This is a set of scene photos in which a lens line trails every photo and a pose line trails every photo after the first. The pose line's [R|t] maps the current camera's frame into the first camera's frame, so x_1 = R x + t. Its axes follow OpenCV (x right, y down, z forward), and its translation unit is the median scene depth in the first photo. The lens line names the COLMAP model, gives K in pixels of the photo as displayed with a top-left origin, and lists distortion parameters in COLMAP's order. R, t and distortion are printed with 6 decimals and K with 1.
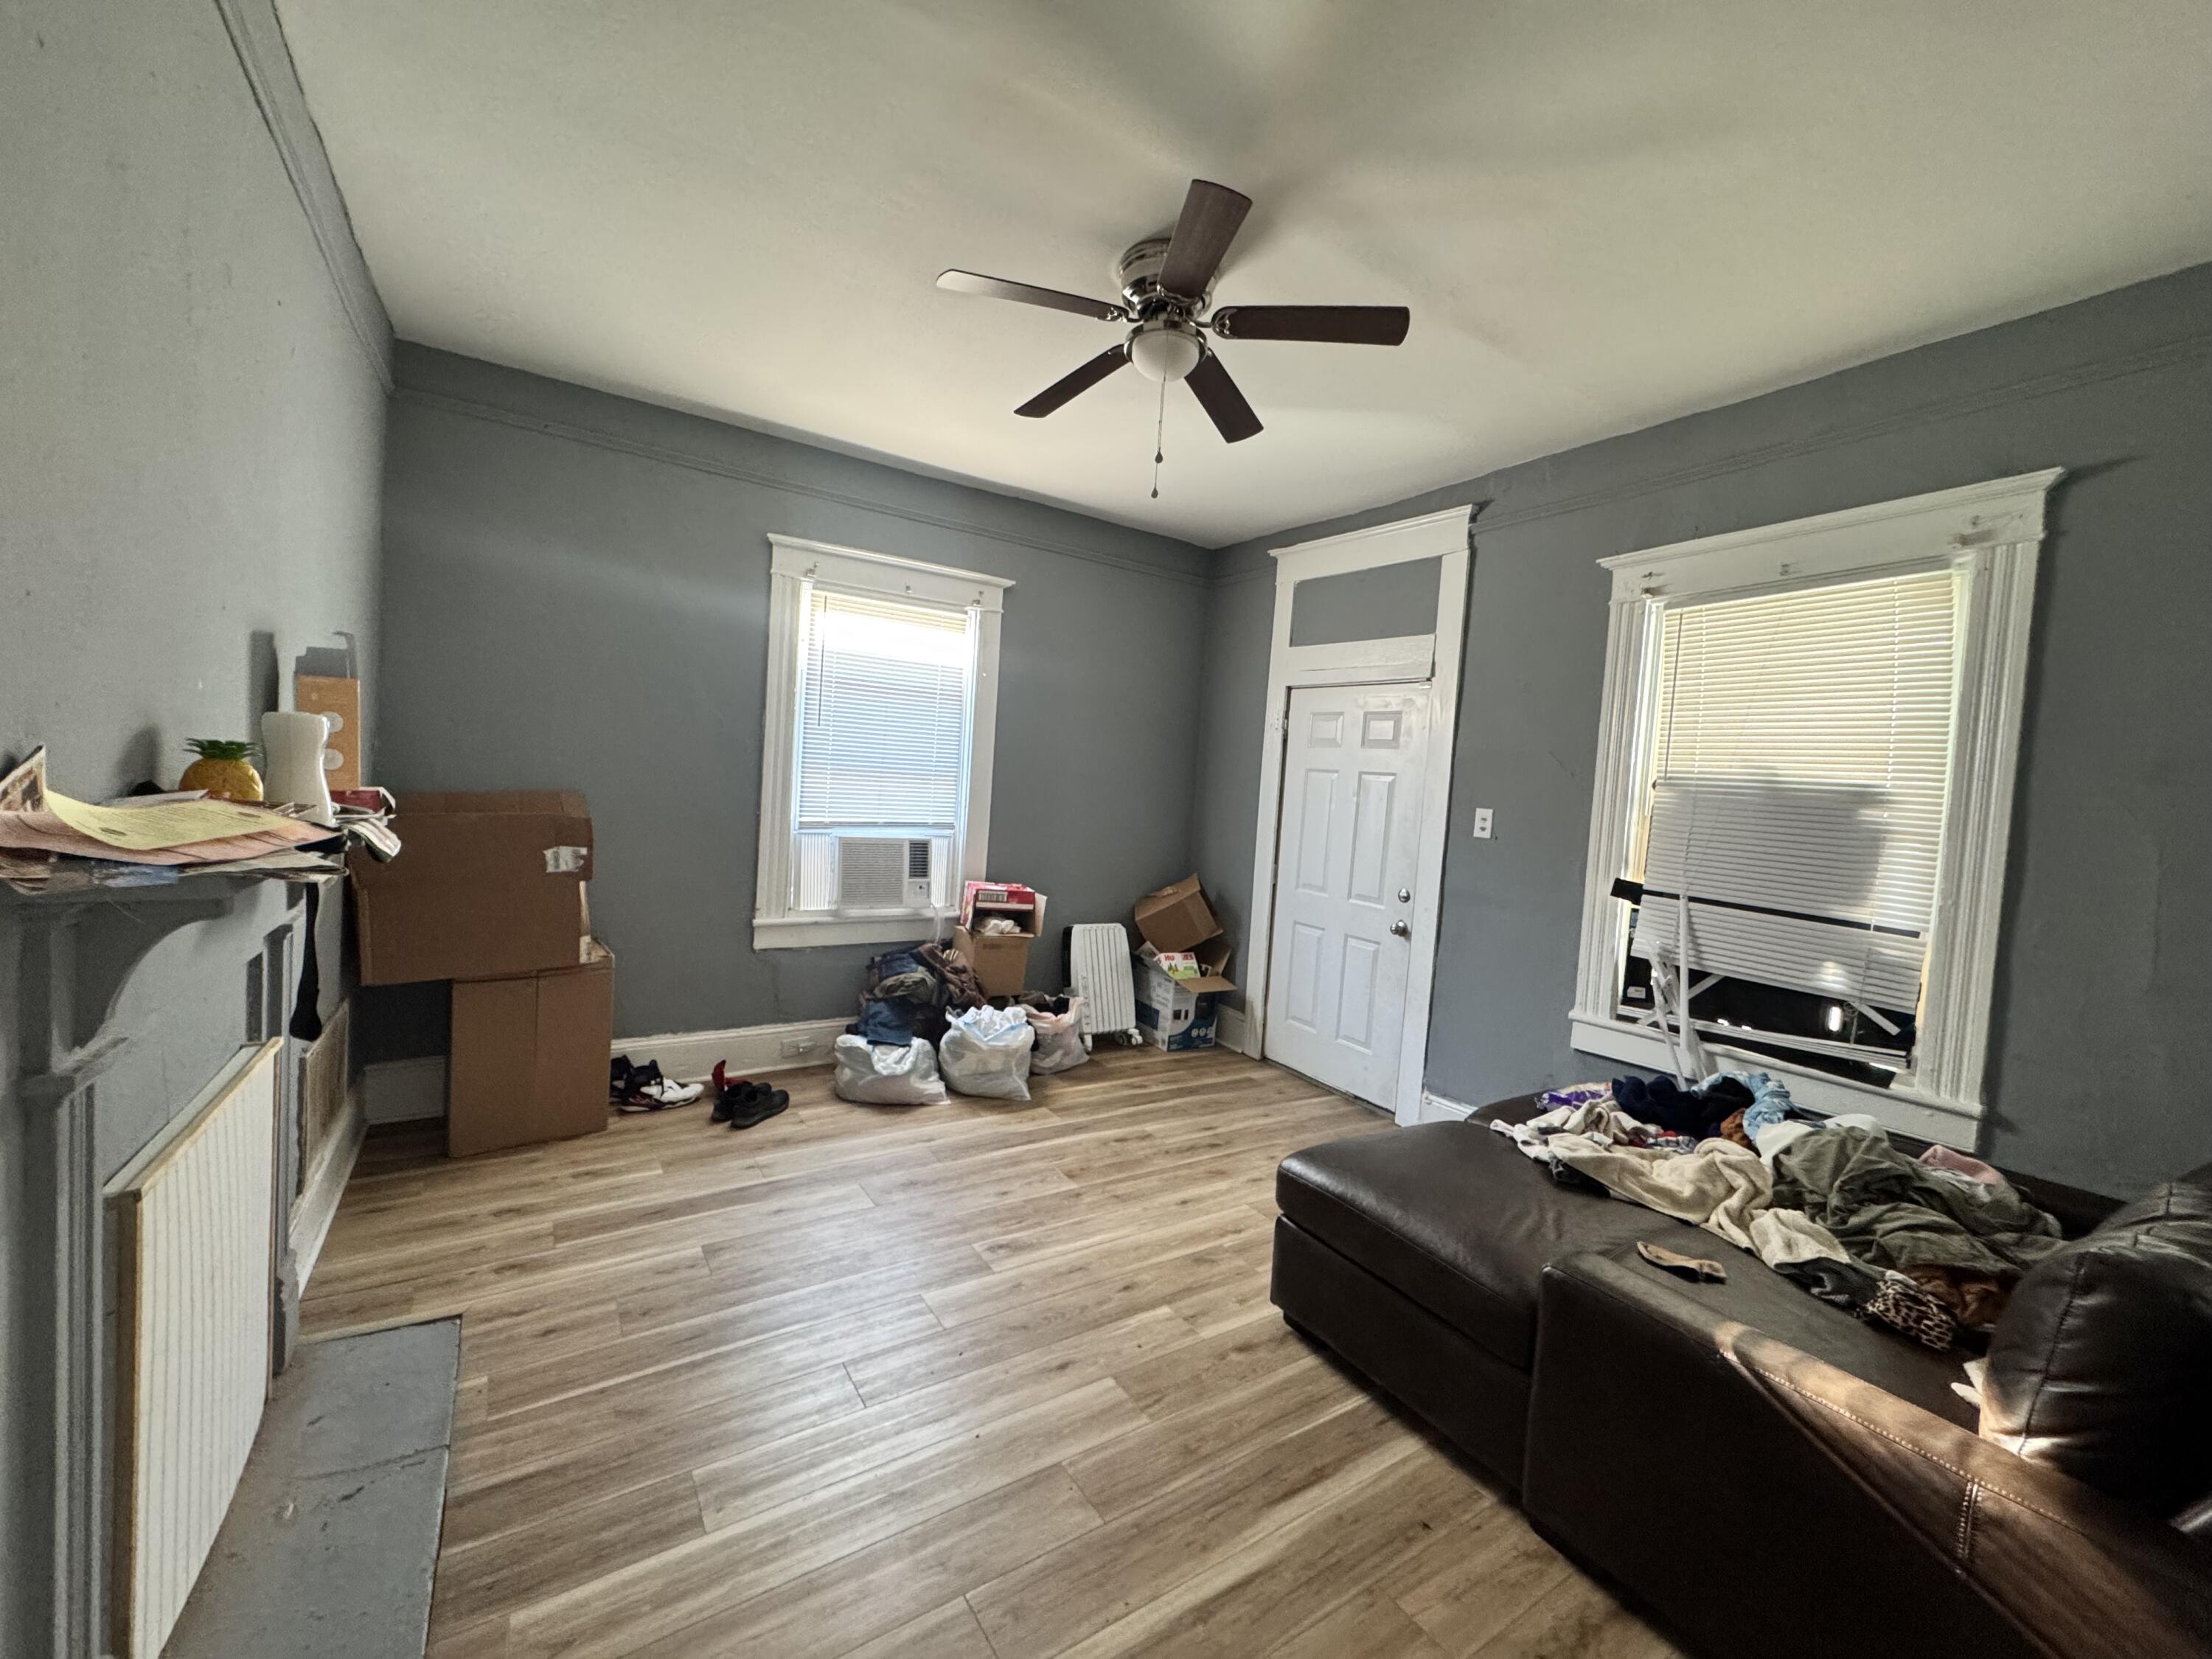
lens RADIAL K [[881.4, 0, 1109.6], [0, 881.4, 820.8], [0, 0, 1]] dist [0.003261, 0.000036]
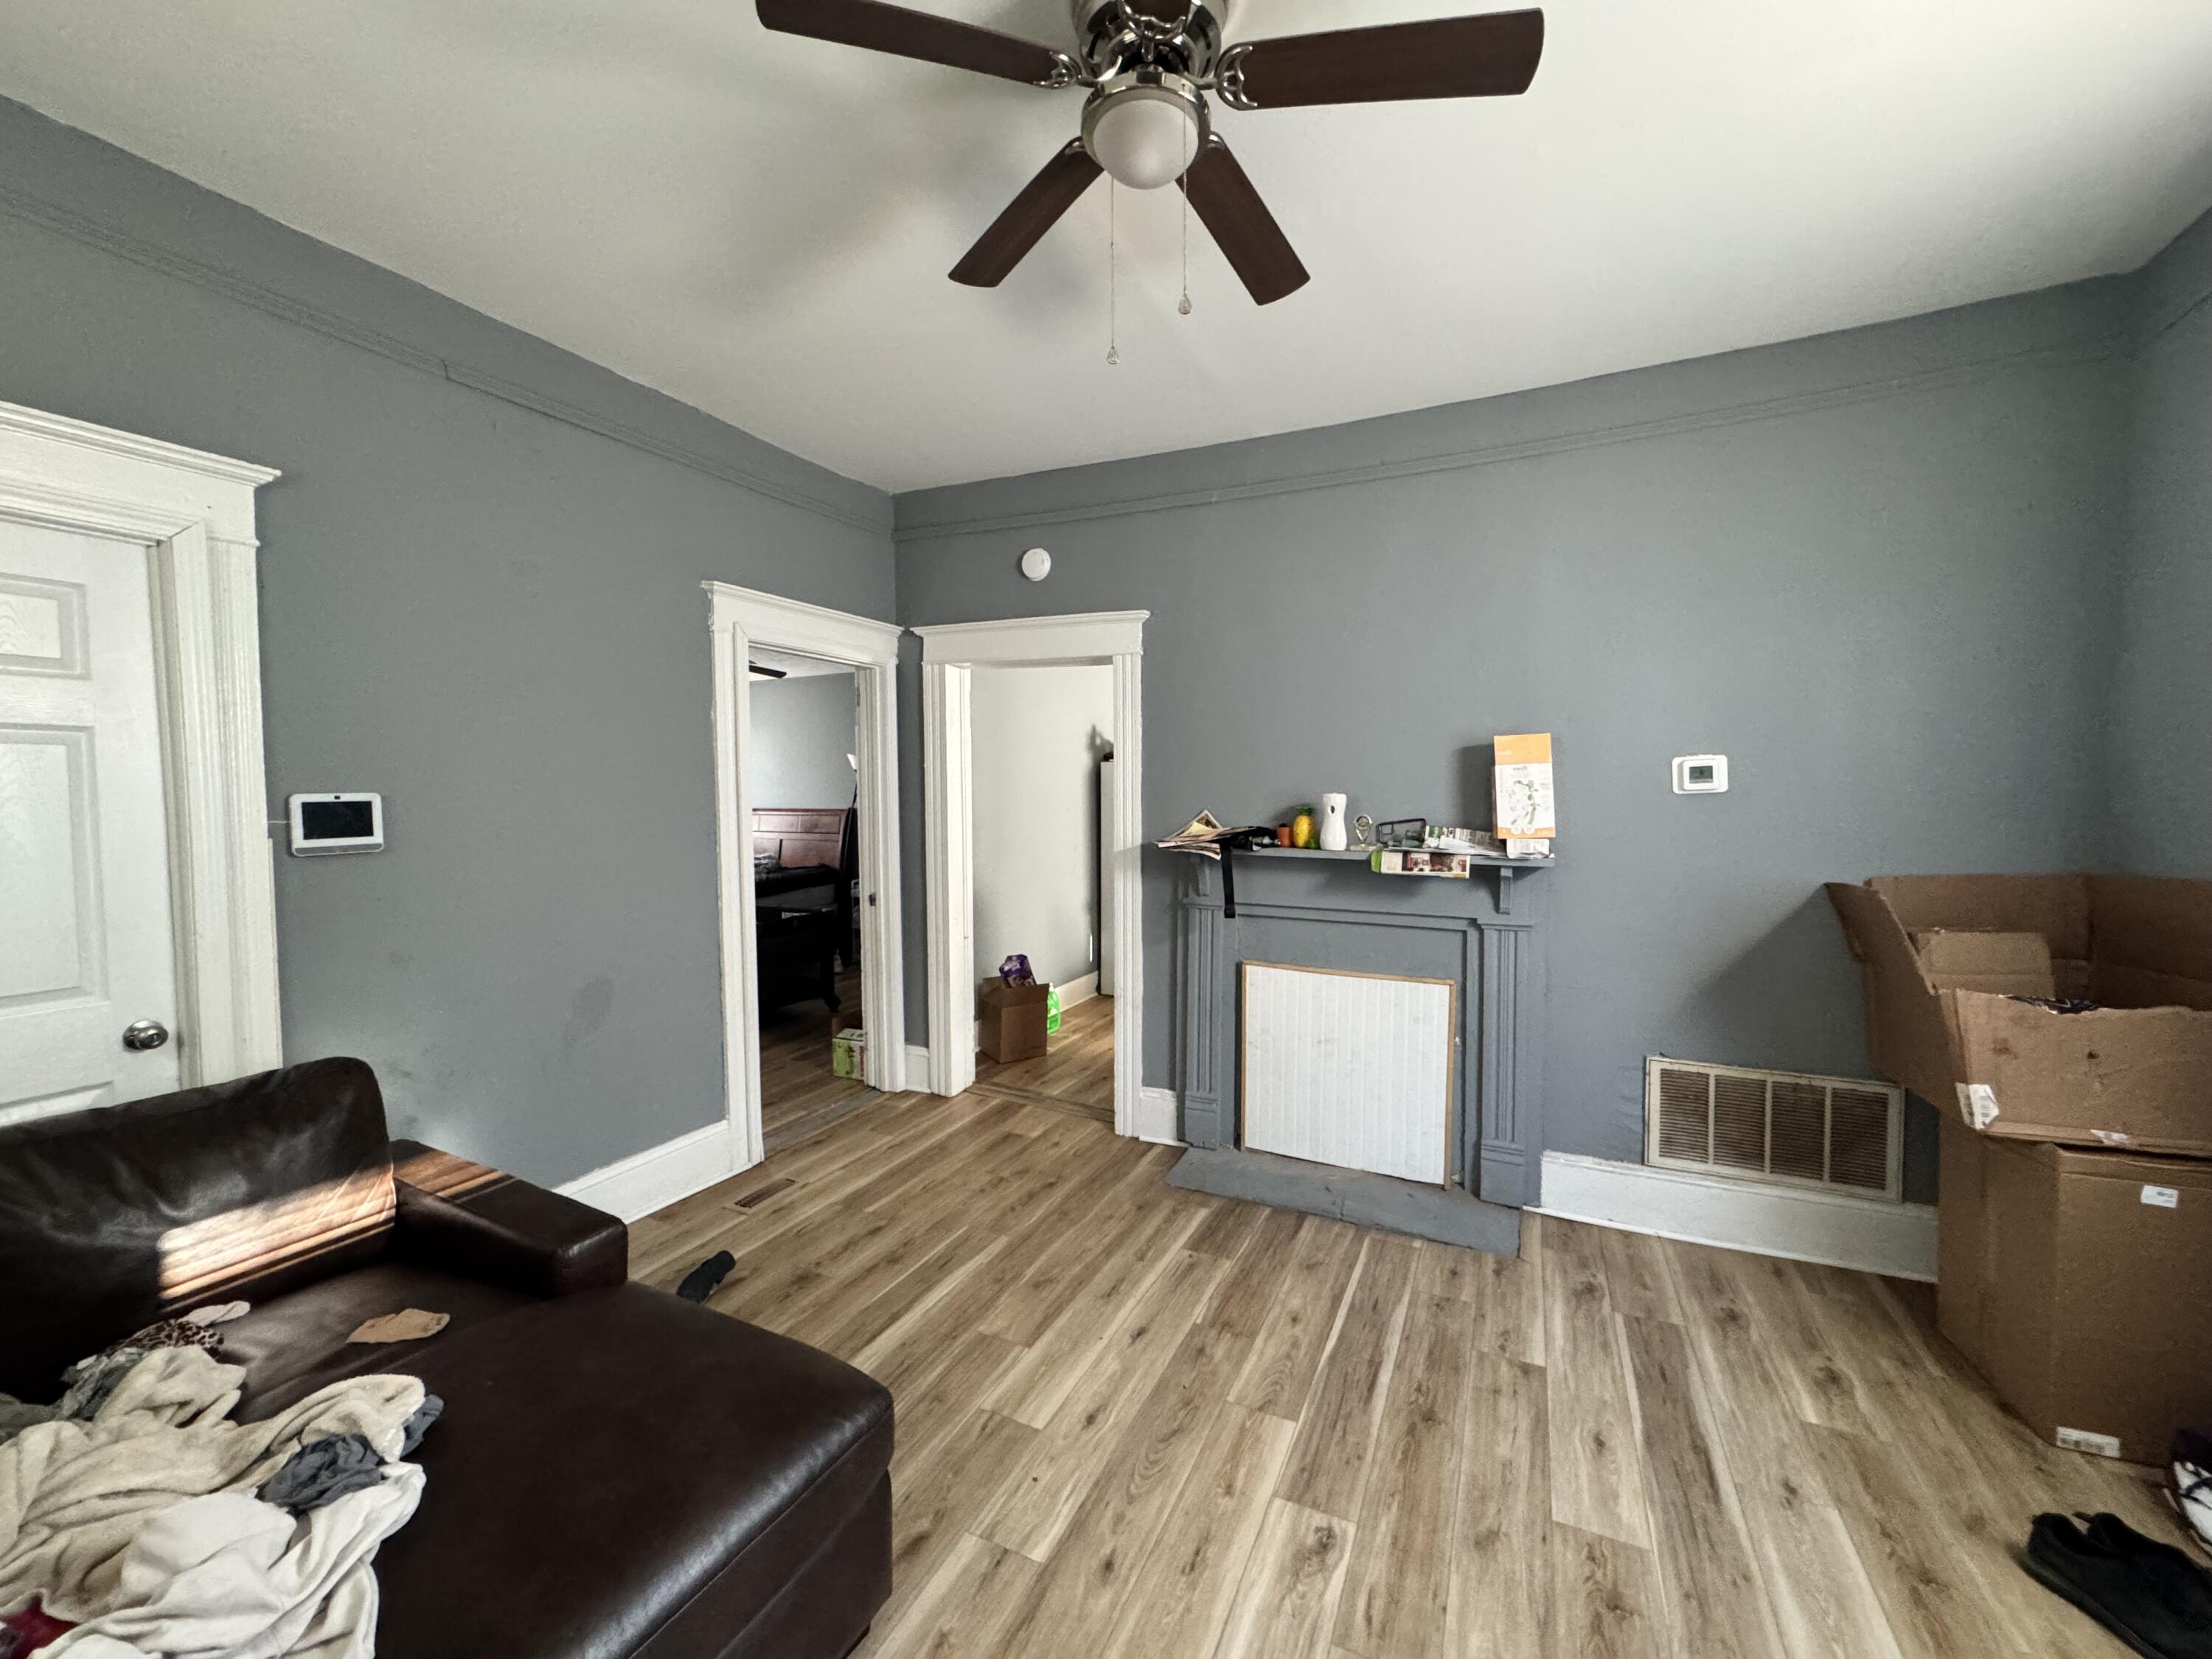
lens RADIAL K [[881.4, 0, 1109.6], [0, 881.4, 820.8], [0, 0, 1]] dist [0.003261, 0.000036]
pose [[-0.855462, -0.040012, -0.516317, 0.403856], [-0.075626, 0.995975, 0.048117, -0.068042], [0.512313, 0.080209, -0.855045, 1.591276]]
